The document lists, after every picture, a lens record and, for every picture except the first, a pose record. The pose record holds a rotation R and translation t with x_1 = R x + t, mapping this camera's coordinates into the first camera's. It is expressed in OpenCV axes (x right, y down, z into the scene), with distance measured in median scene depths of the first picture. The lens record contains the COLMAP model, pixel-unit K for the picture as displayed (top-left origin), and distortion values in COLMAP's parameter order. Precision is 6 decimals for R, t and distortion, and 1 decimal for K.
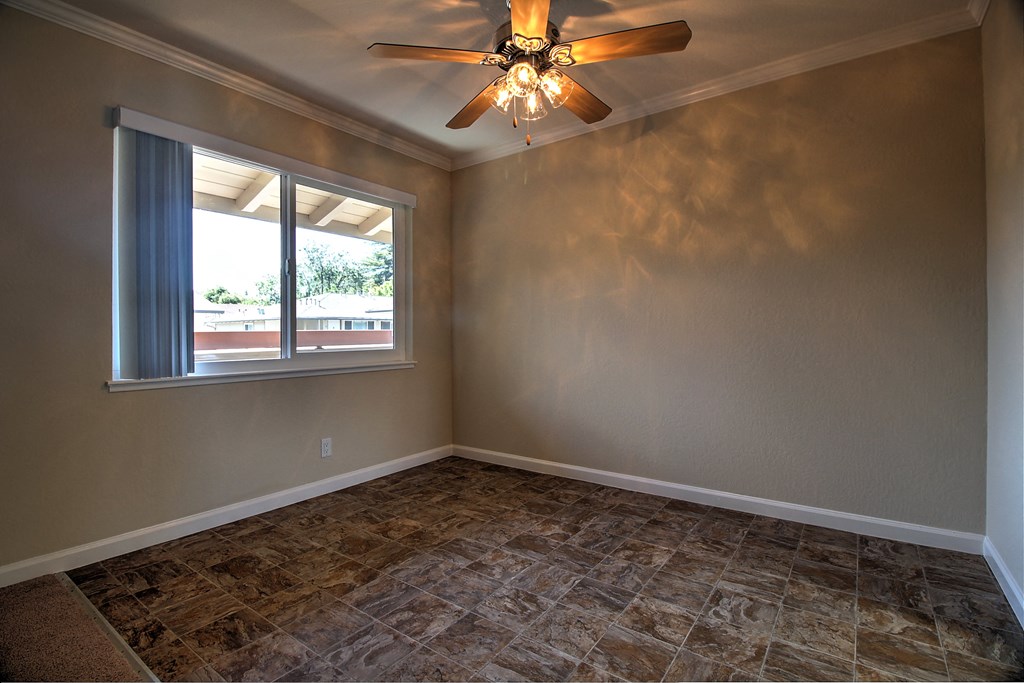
lens RADIAL K [[480.7, 0, 509.8], [0, 480.7, 332.7], [0, 0, 1]] dist [0.001581, -0.014247]
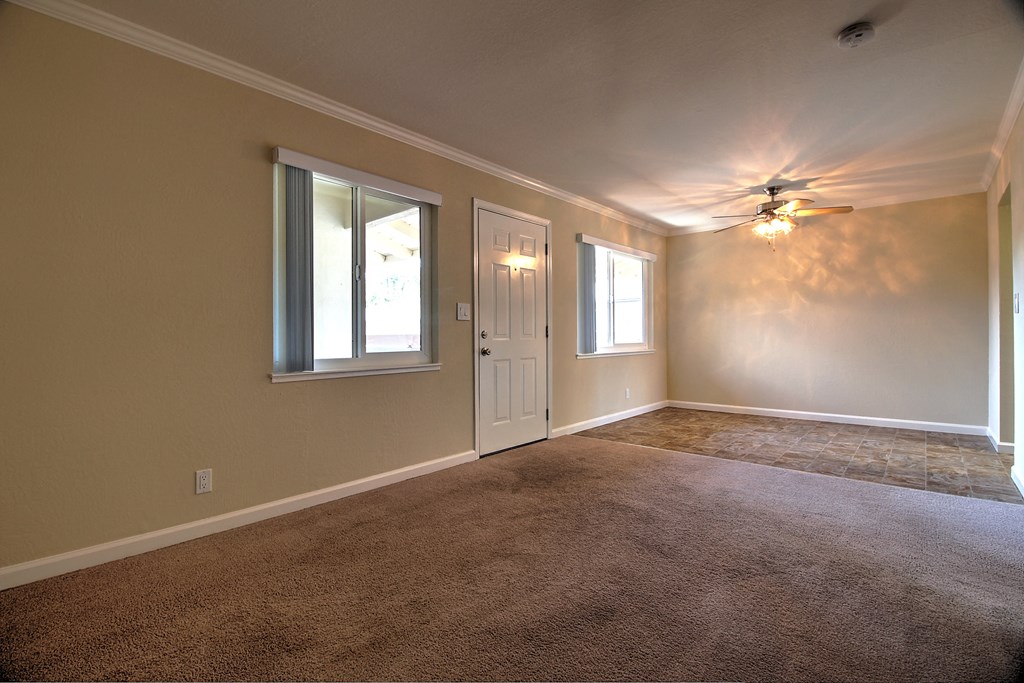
lens RADIAL K [[480.7, 0, 509.8], [0, 480.7, 332.7], [0, 0, 1]] dist [0.001581, -0.014247]
pose [[0.996050, 0.001900, -0.088768, -0.691844], [-0.002158, 0.999994, -0.002805, 0.005239], [0.088763, 0.002985, 0.996048, -0.952964]]
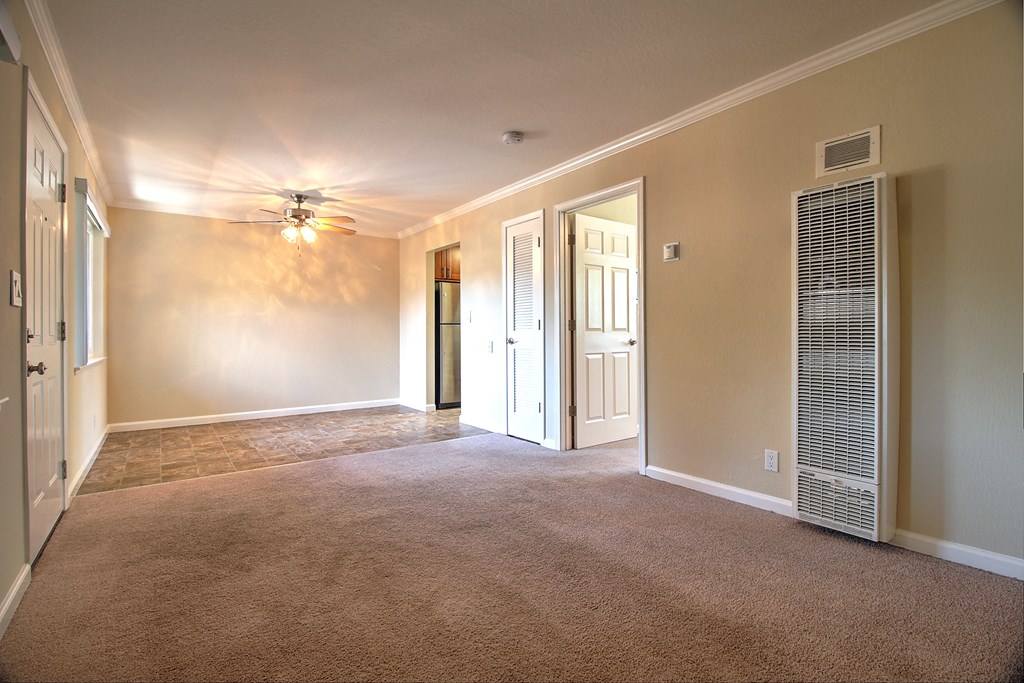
lens RADIAL K [[480.7, 0, 509.8], [0, 480.7, 332.7], [0, 0, 1]] dist [0.001581, -0.014247]
pose [[0.302762, 0.007931, 0.953033, -1.322064], [0.002762, 0.999954, -0.009199, 0.010814], [-0.953062, 0.005417, 0.302726, -0.493239]]
